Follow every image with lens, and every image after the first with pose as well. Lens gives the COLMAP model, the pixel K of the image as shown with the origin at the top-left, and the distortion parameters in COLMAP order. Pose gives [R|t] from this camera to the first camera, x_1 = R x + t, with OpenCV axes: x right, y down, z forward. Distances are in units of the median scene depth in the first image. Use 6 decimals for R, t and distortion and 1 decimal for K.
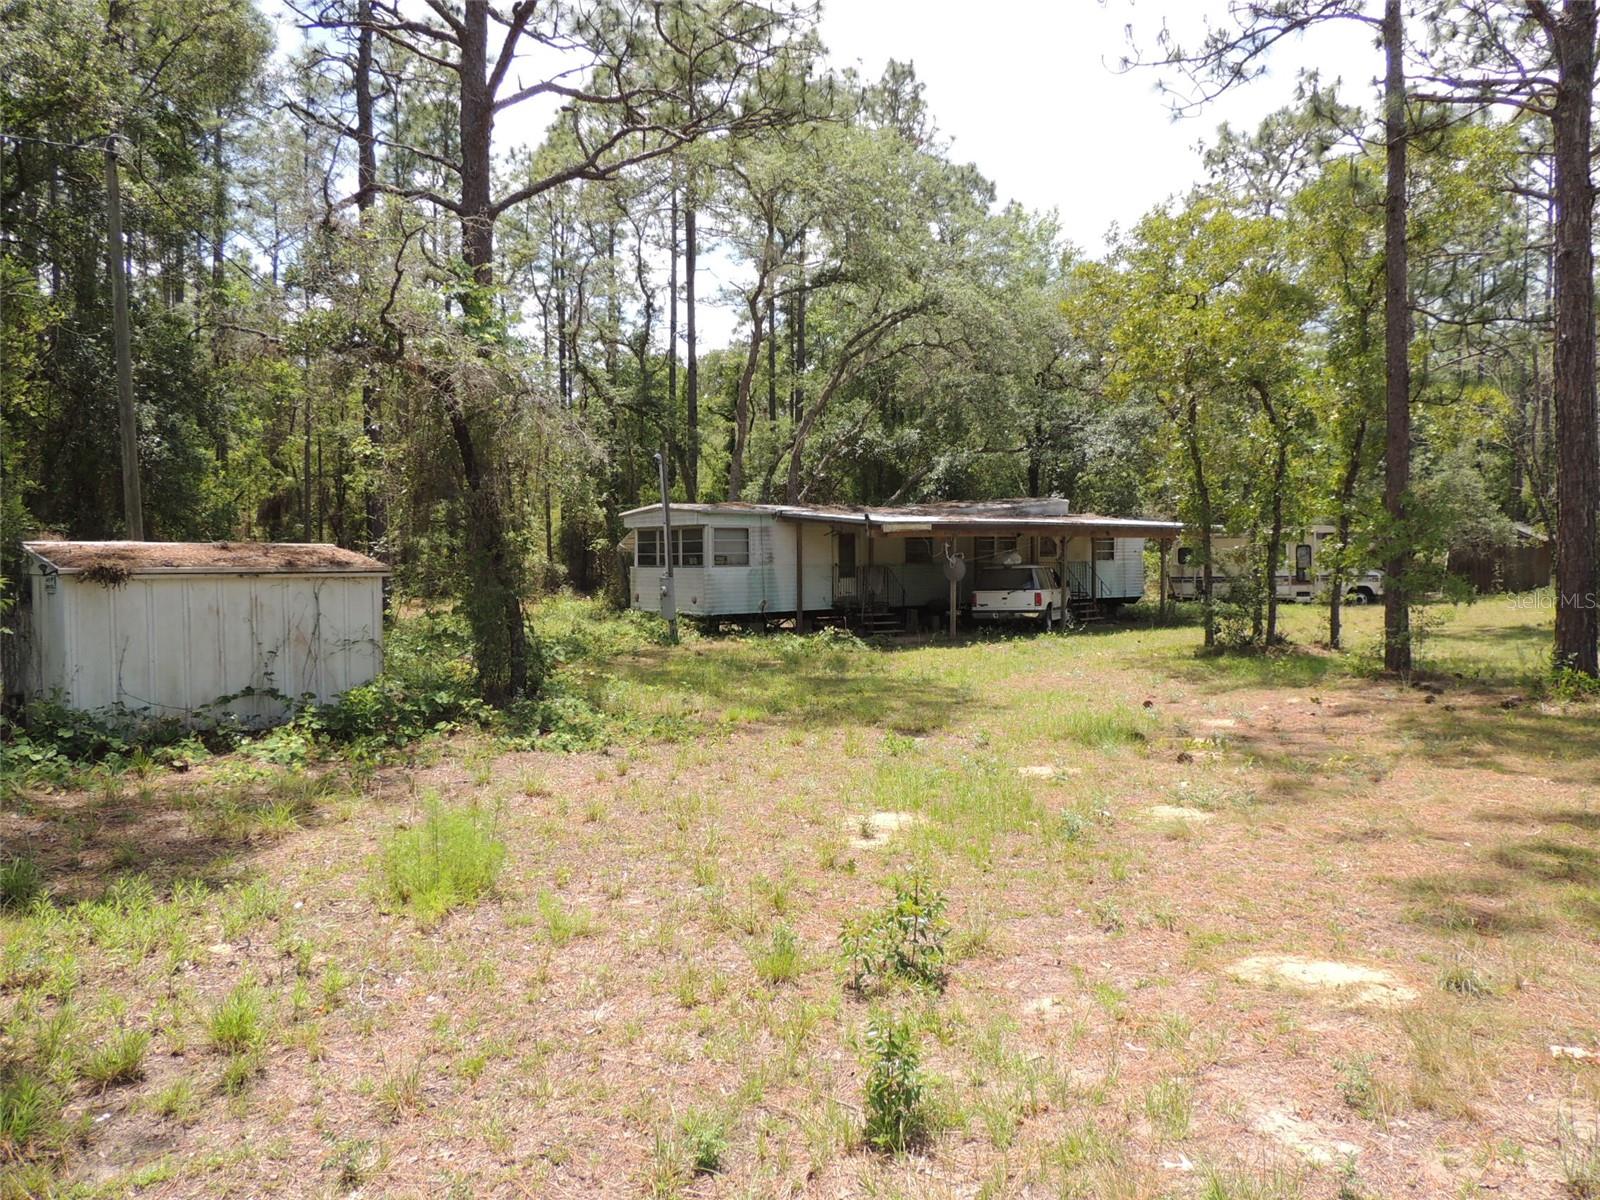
lens RADIAL K [[1138.2, 0, 801.1], [0, 1138.2, 604.3], [0, 0, 1]] dist [-0.021971, 0.002137]
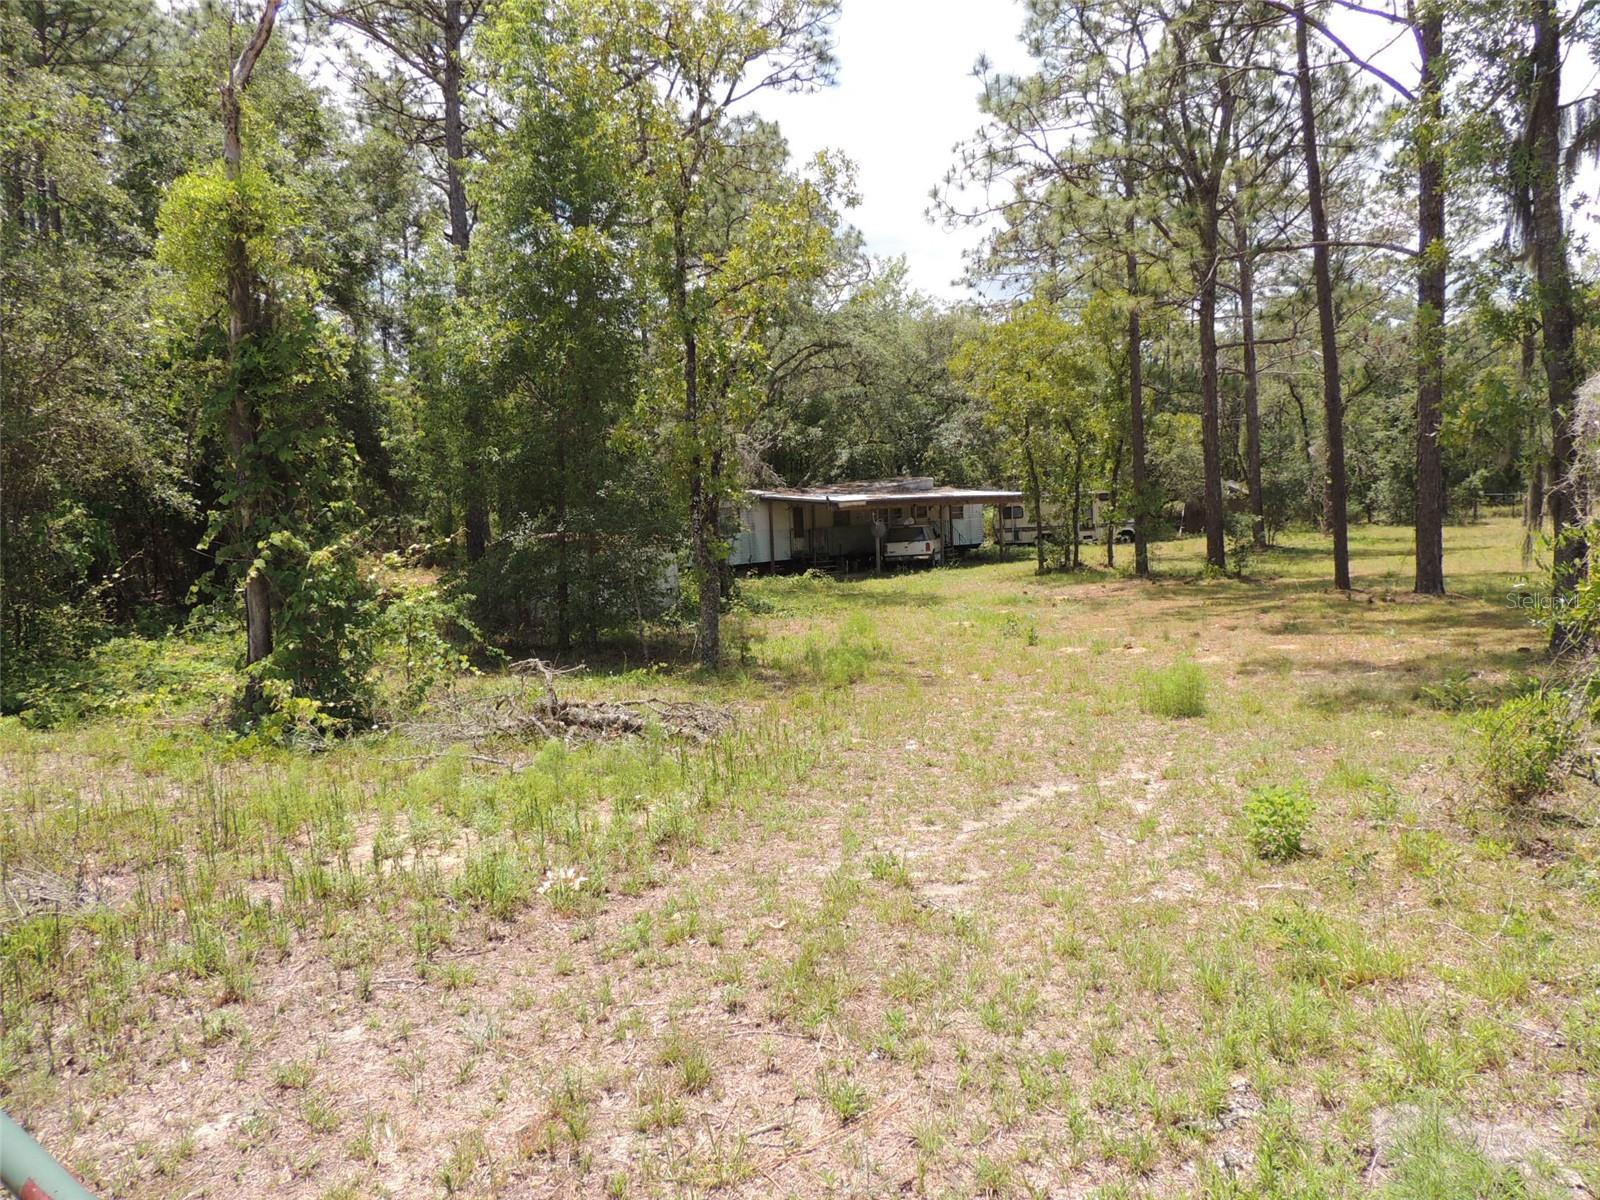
lens RADIAL K [[1138.2, 0, 802.1], [0, 1138.2, 593.6], [0, 0, 1]] dist [-0.021971, 0.002137]
pose [[0.983448, -0.046449, 0.175136, -0.228336], [0.041767, 0.998667, 0.030322, 0.004798], [-0.176311, -0.022506, 0.984077, -0.478490]]
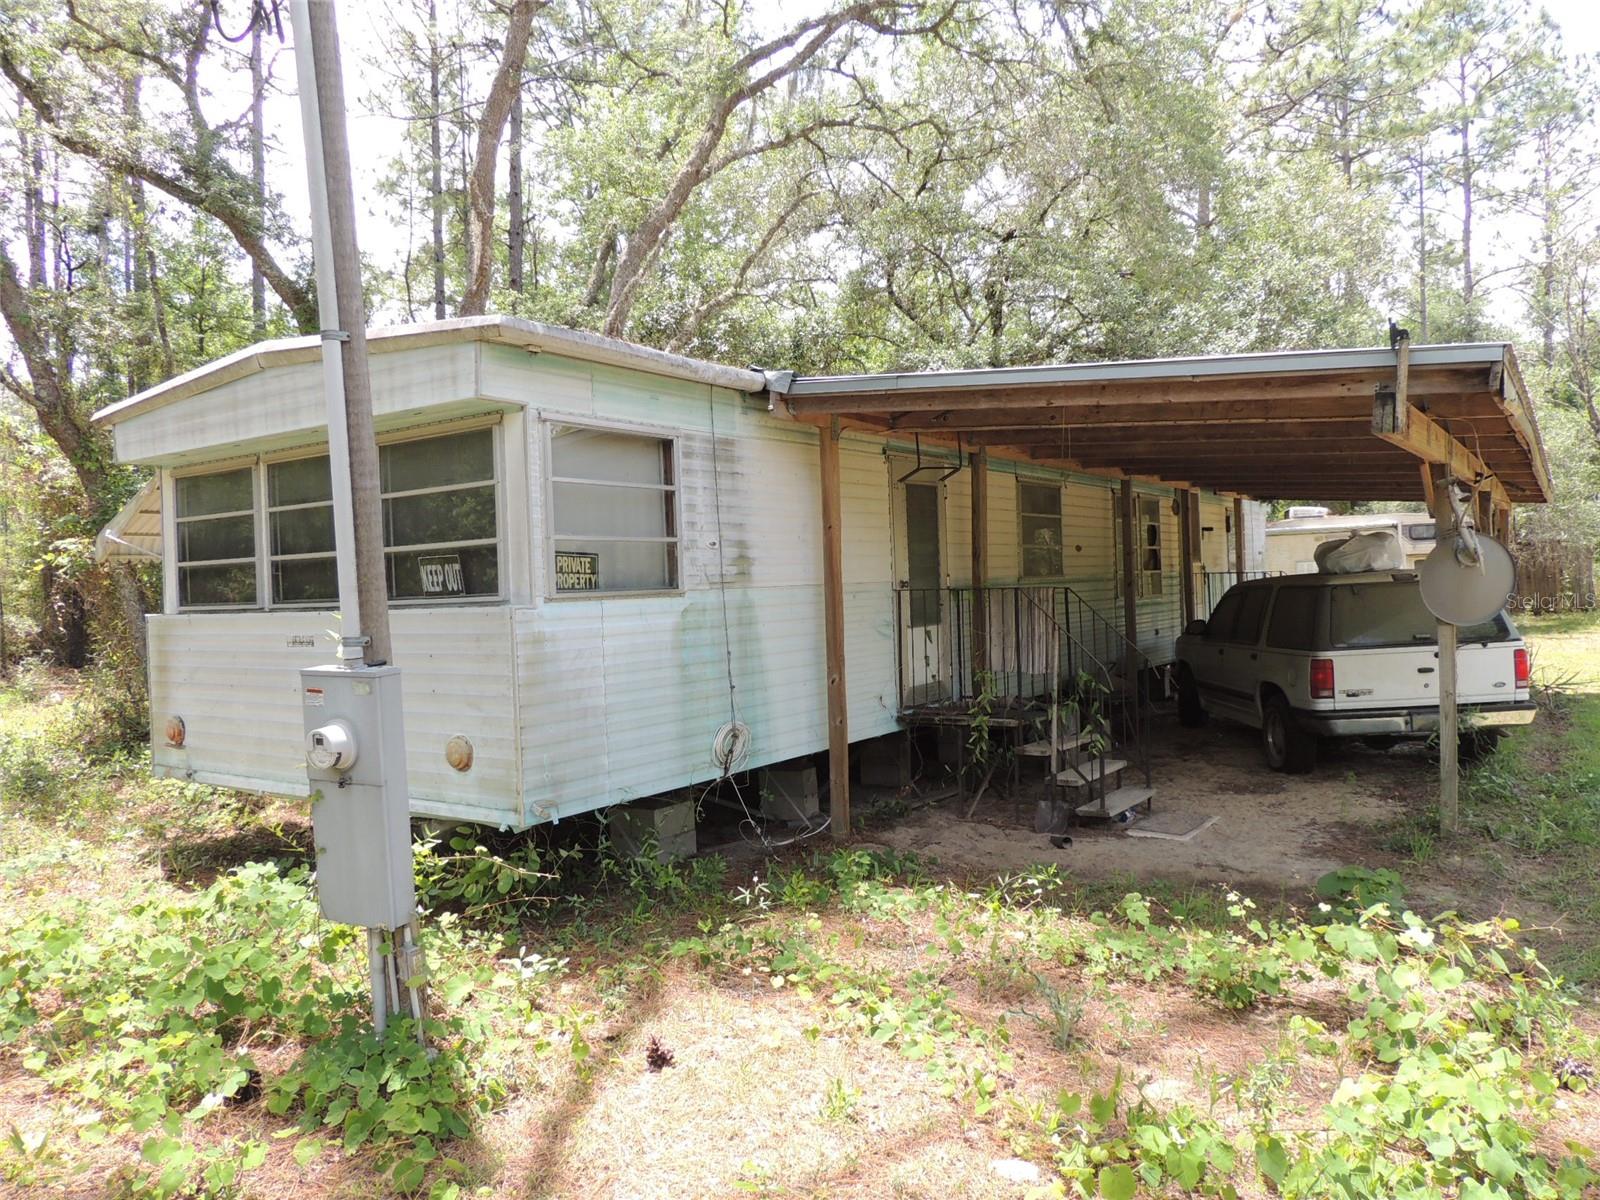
lens RADIAL K [[1138.2, 0, 801.0], [0, 1138.2, 597.6], [0, 0, 1]] dist [-0.021971, 0.002137]
pose [[0.942829, -0.030724, 0.331858, -0.100190], [0.043248, 0.998601, -0.030417, -0.023904], [-0.330459, 0.043030, 0.942839, 0.747644]]
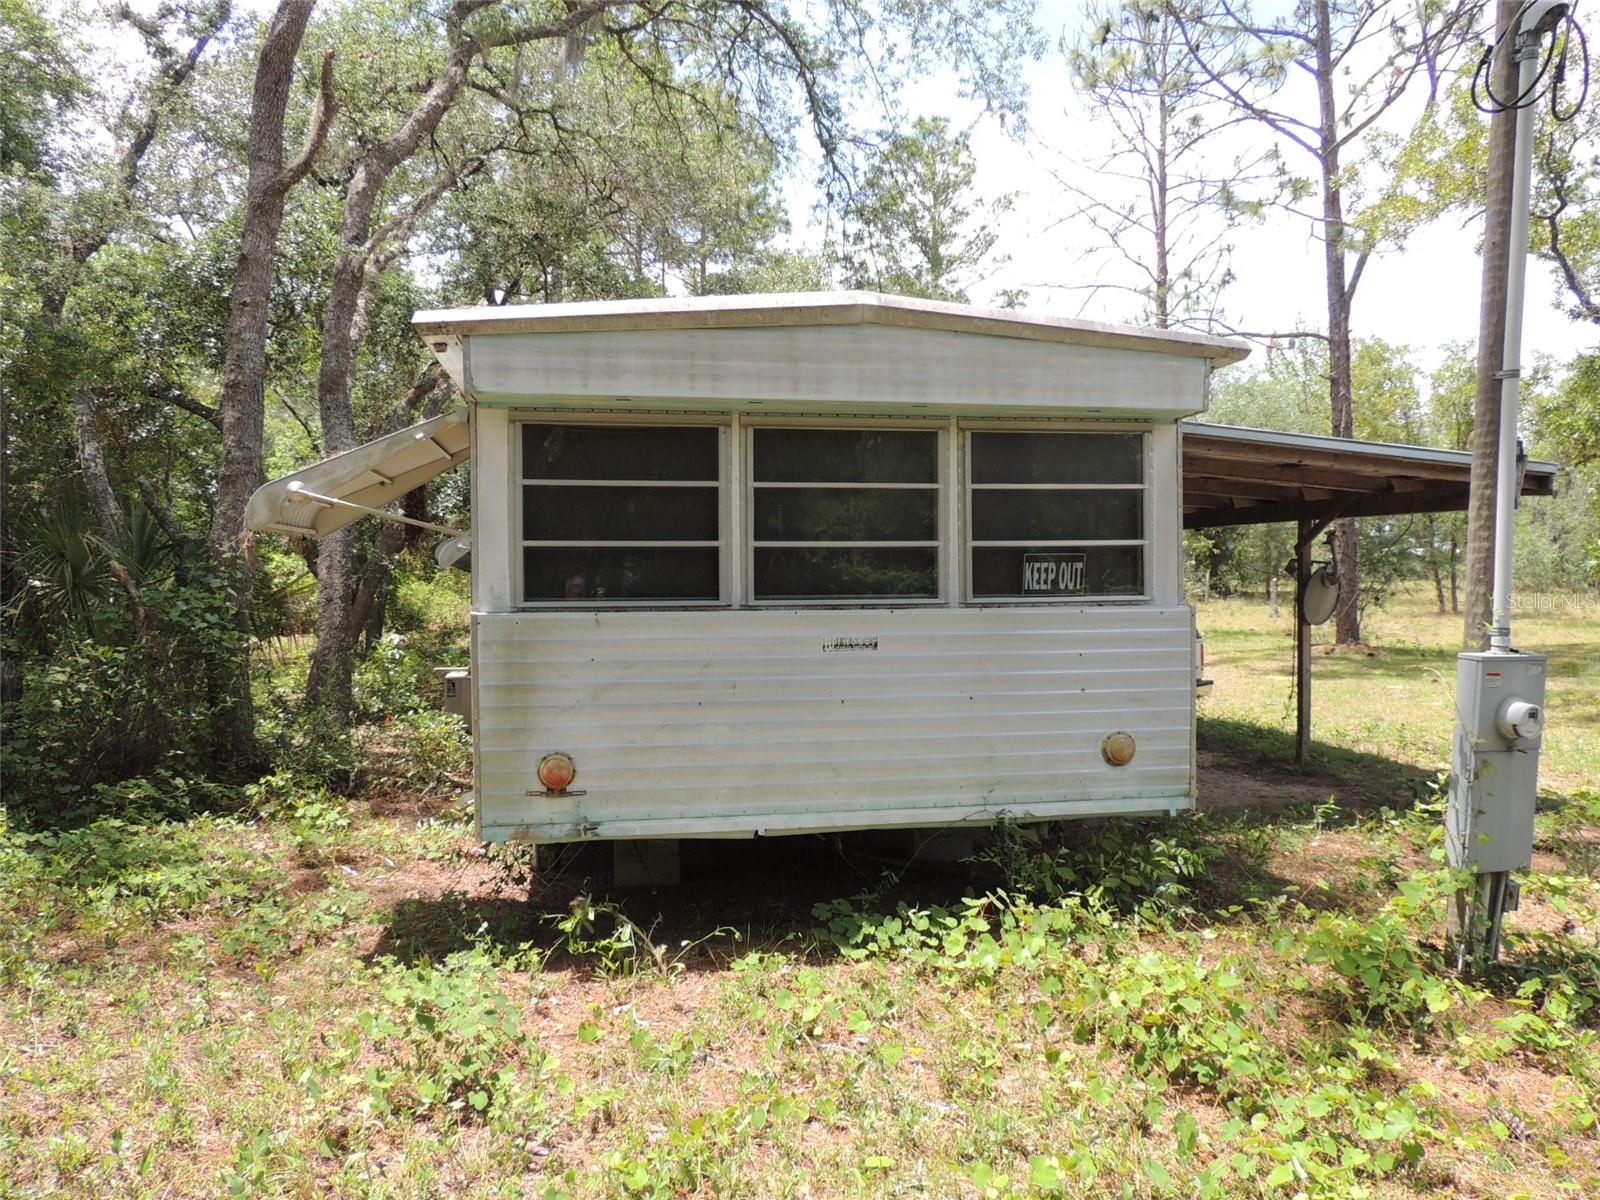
lens RADIAL K [[1138.2, 0, 793.2], [0, 1138.2, 603.4], [0, 0, 1]] dist [-0.021971, 0.002137]
pose [[0.410844, -0.000628, 0.911705, -0.311396], [0.048305, 0.998610, -0.021079, -0.029954], [-0.910425, 0.052700, 0.410304, 0.933739]]
